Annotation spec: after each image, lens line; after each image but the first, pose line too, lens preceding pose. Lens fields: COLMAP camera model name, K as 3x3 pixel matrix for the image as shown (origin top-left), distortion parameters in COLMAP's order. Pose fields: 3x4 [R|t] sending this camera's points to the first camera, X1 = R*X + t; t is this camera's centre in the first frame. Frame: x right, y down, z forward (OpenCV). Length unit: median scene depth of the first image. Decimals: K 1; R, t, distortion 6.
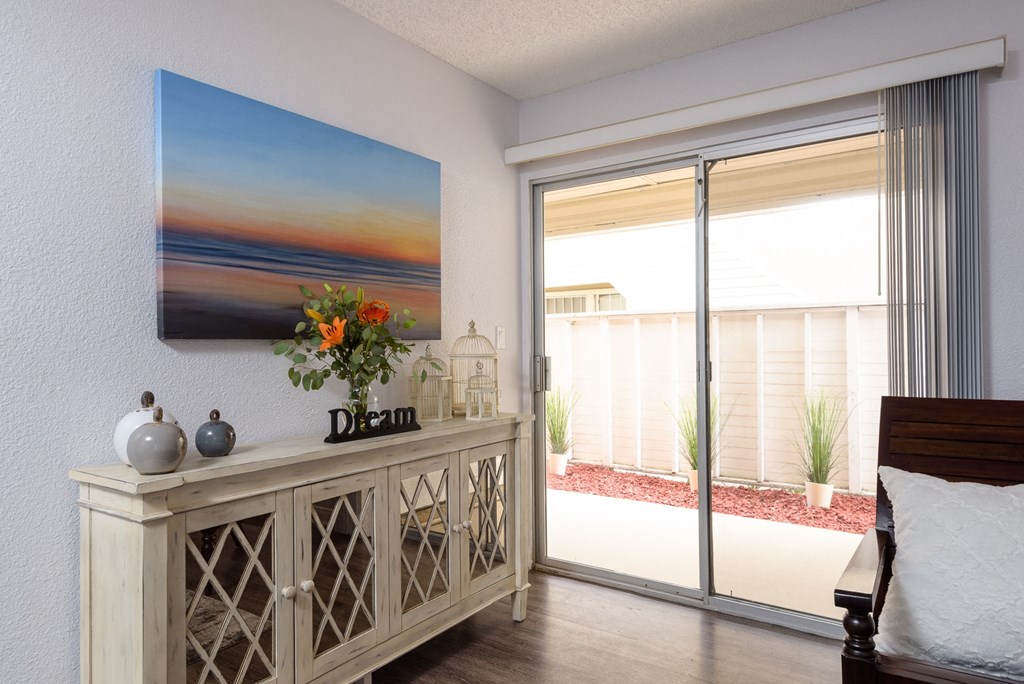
lens RADIAL K [[464.3, 0, 505.2], [0, 464.3, 344.1], [0, 0, 1]] dist [0.005985, 0.000340]
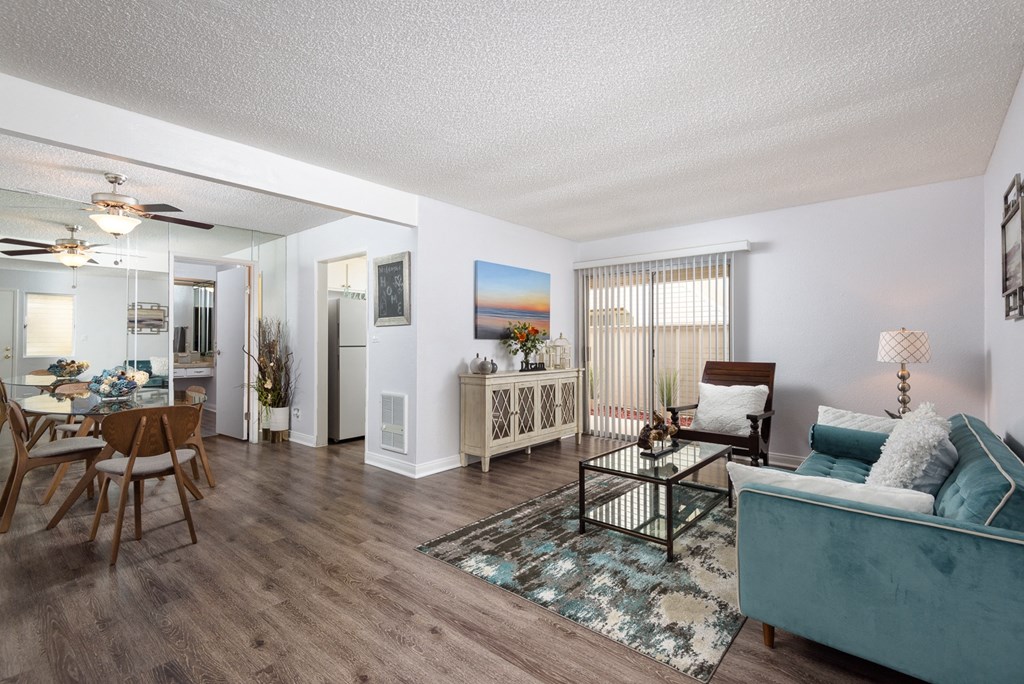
lens RADIAL K [[464.3, 0, 505.2], [0, 464.3, 344.1], [0, 0, 1]] dist [0.005985, 0.000340]
pose [[0.998181, 0.010823, -0.059306, -0.283387], [-0.010700, 0.999940, 0.002395, 0.017137], [0.059328, -0.001756, 0.998237, -2.042532]]
